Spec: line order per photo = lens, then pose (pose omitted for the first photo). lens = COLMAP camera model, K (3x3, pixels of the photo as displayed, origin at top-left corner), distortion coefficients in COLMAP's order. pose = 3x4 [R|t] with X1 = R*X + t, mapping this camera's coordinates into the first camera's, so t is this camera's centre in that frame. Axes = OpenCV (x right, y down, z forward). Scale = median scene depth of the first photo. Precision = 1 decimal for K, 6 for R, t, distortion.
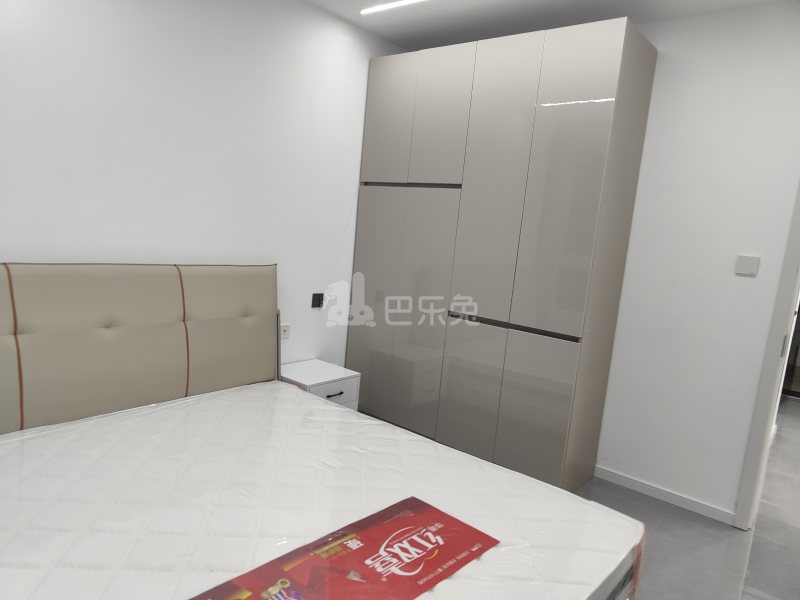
lens RADIAL K [[553.9, 0, 397.0], [0, 553.9, 305.5], [0, 0, 1]] dist [0.011803, -0.003254]
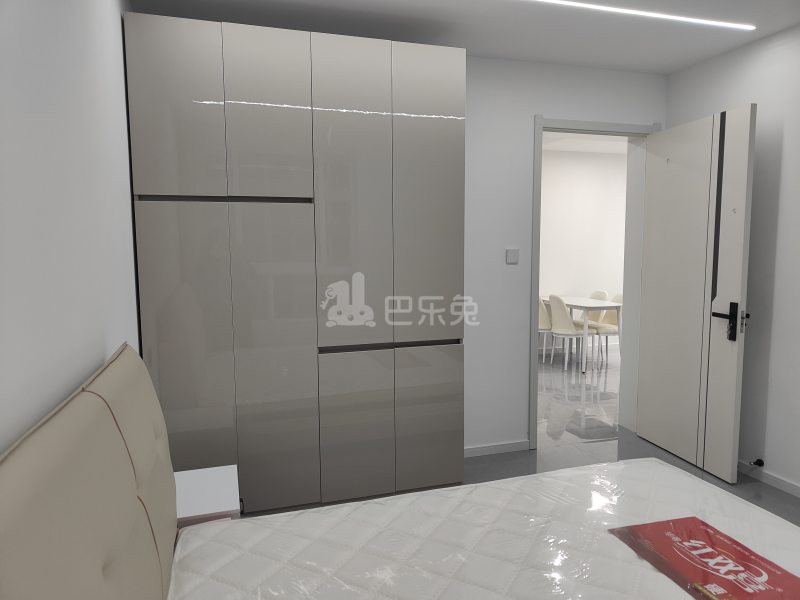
lens RADIAL K [[553.9, 0, 397.7], [0, 553.9, 294.8], [0, 0, 1]] dist [0.011803, -0.003254]
pose [[0.533869, -0.165838, 0.829145, -0.675428], [0.179055, 0.980514, 0.080824, -0.148561], [-0.826392, 0.105313, 0.553160, 0.549051]]
